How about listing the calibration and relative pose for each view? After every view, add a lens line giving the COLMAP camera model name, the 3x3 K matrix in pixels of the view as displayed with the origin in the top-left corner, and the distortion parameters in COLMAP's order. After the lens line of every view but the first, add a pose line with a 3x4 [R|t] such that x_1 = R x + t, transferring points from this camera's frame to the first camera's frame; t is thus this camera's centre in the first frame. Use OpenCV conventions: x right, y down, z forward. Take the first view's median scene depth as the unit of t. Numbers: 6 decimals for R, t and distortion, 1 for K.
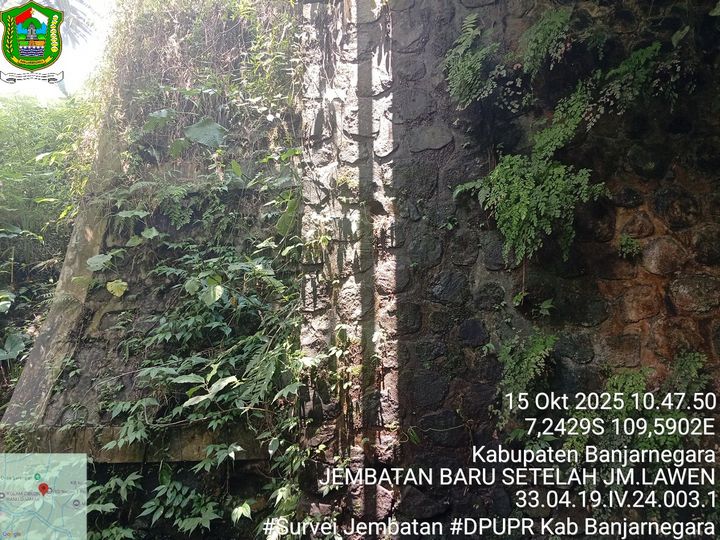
lens RADIAL K [[551.7, 0, 363.8], [0, 551.7, 272.2], [0, 0, 1]] dist [0.076939, -0.153357]
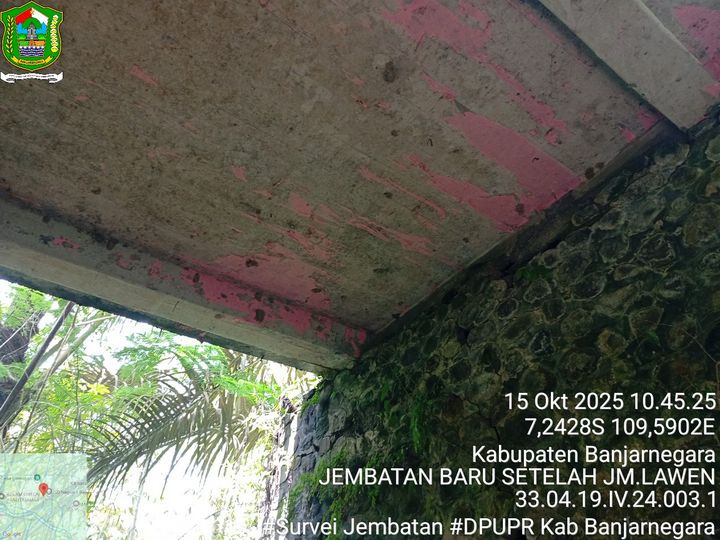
lens RADIAL K [[551.7, 0, 358.8], [0, 551.7, 269.0], [0, 0, 1]] dist [0.076939, -0.153357]
pose [[0.712500, -0.466831, -0.523844, 1.372656], [0.050891, 0.778980, -0.624981, 0.103998], [0.699824, 0.418639, 0.578781, -0.062613]]
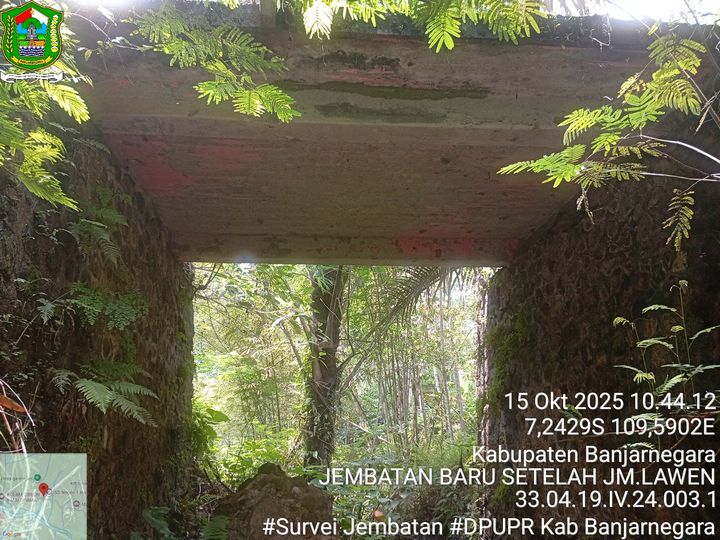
lens RADIAL K [[551.7, 0, 360.0], [0, 551.7, 272.2], [0, 0, 1]] dist [0.076939, -0.153357]
pose [[0.225304, -0.258986, -0.939236, 2.617634], [0.013690, 0.964769, -0.262742, -0.024588], [0.974192, 0.046339, 0.220912, -0.225197]]
